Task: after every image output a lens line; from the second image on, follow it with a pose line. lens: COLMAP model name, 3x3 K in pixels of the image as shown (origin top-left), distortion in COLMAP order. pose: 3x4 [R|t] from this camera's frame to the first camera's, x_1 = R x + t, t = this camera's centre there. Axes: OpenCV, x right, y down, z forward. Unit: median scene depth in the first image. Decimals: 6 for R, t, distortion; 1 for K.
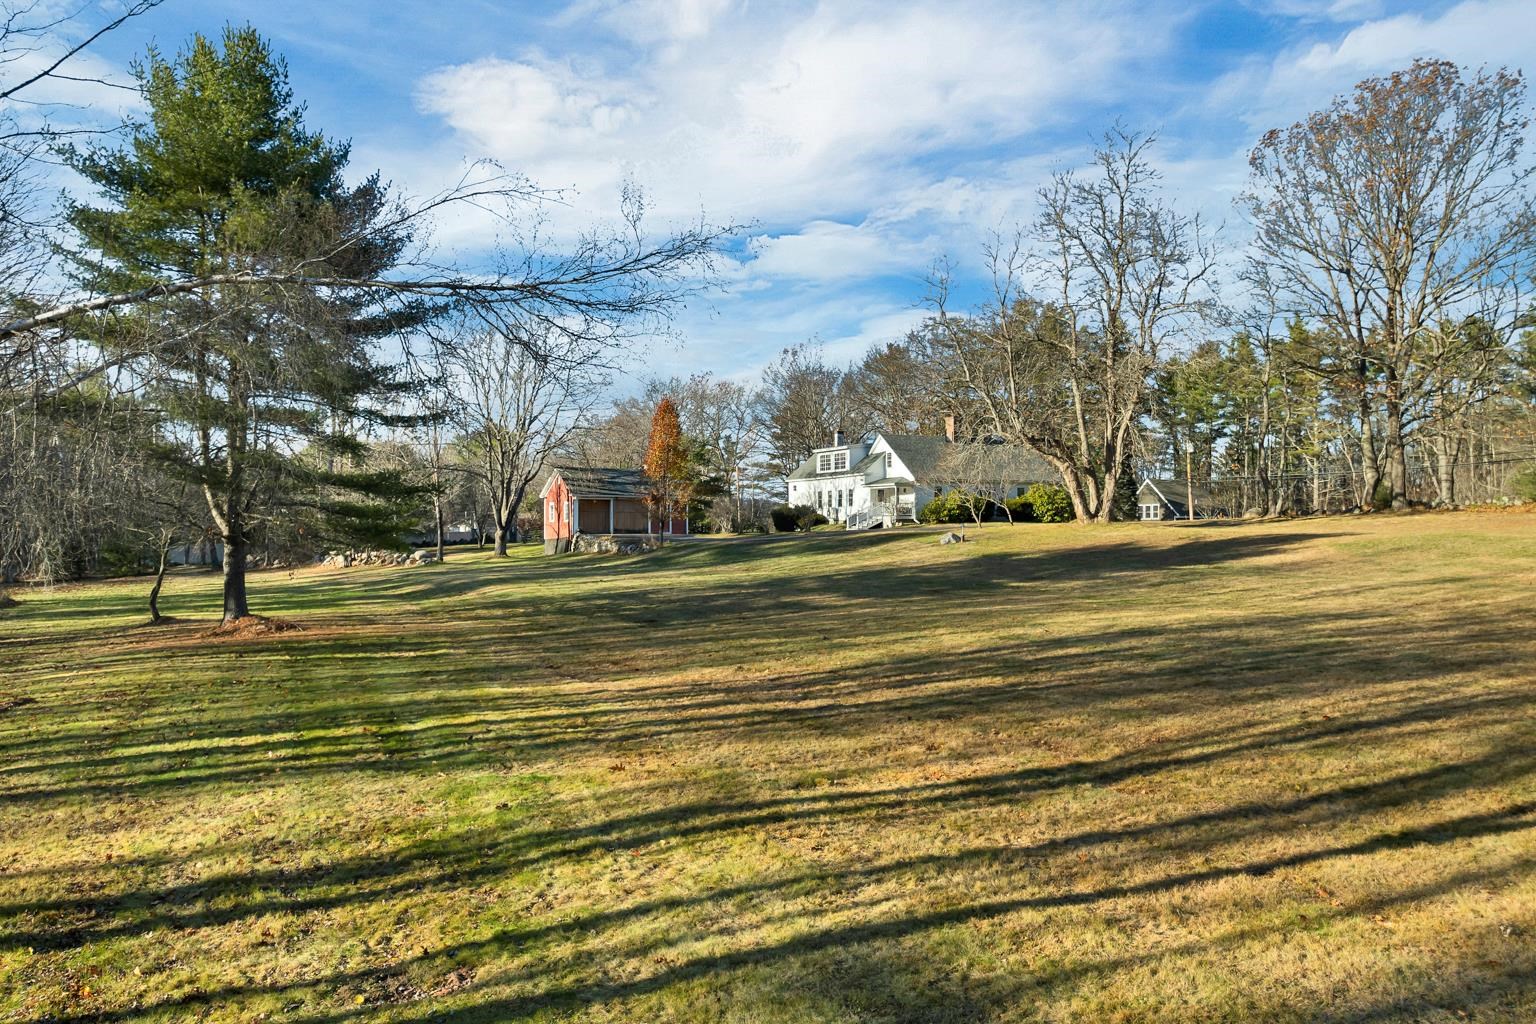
lens RADIAL K [[1104.9, 0, 768.0], [0, 1104.9, 512.0], [0, 0, 1]] dist [-0.013544, -0.057895]
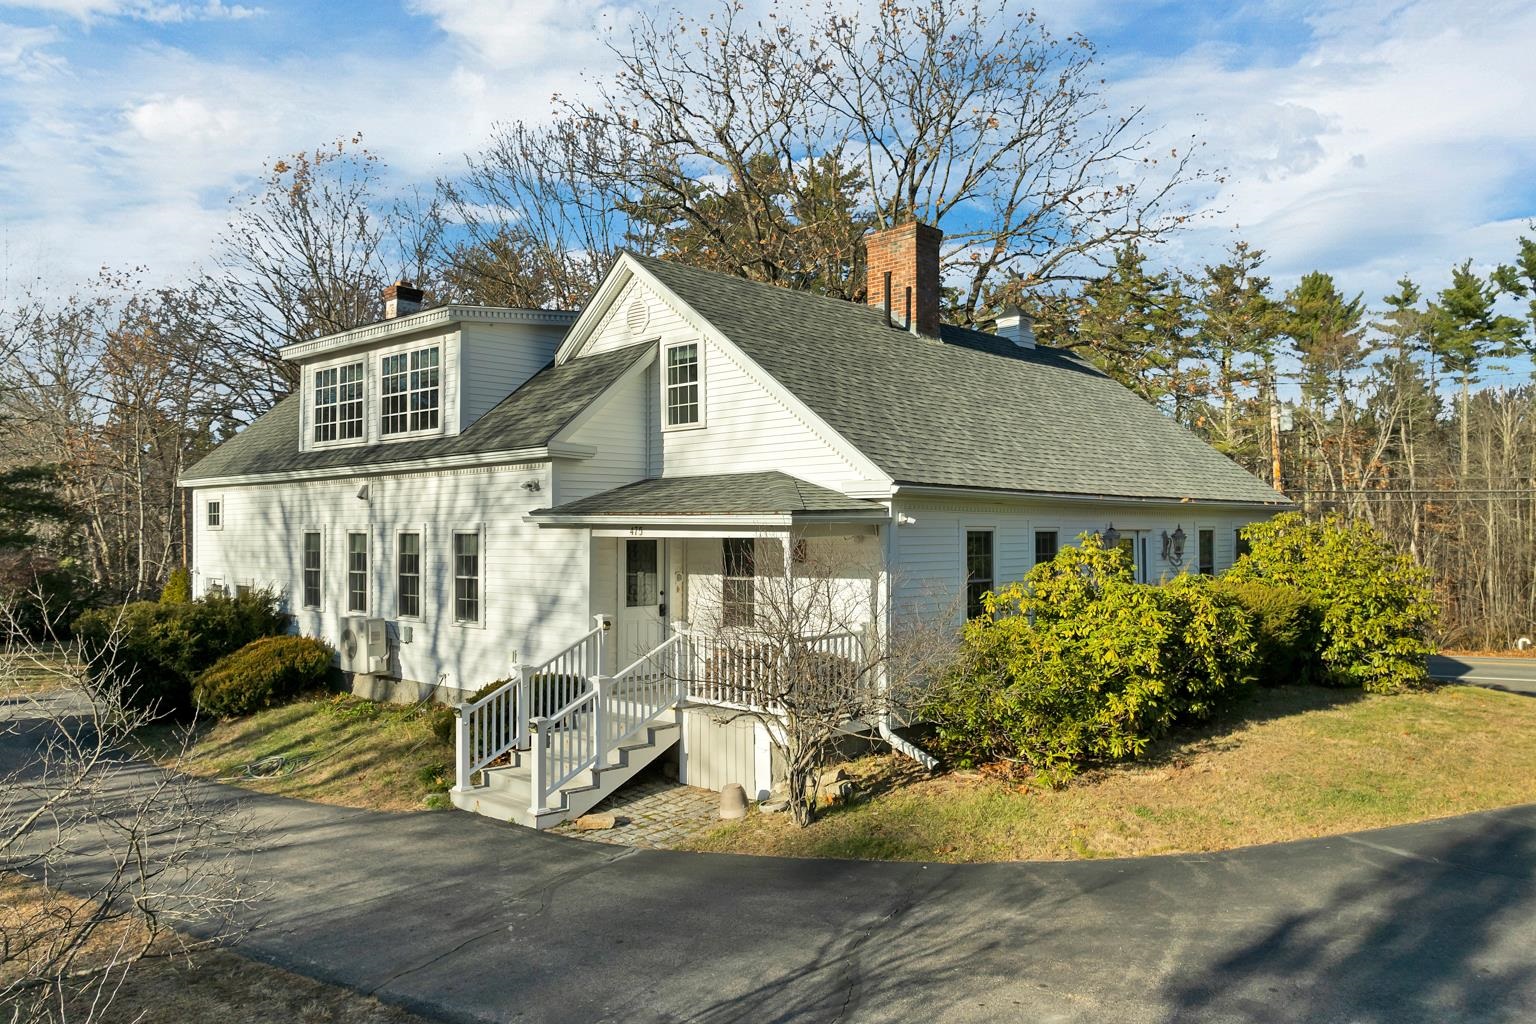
lens RADIAL K [[1104.9, 0, 768.0], [0, 1104.9, 512.0], [0, 0, 1]] dist [-0.013544, -0.057895]
pose [[0.922879, 0.015910, 0.384761, 0.048755], [-0.013091, 0.999865, -0.009945, -0.022879], [-0.384867, 0.004141, 0.922963, 0.796063]]
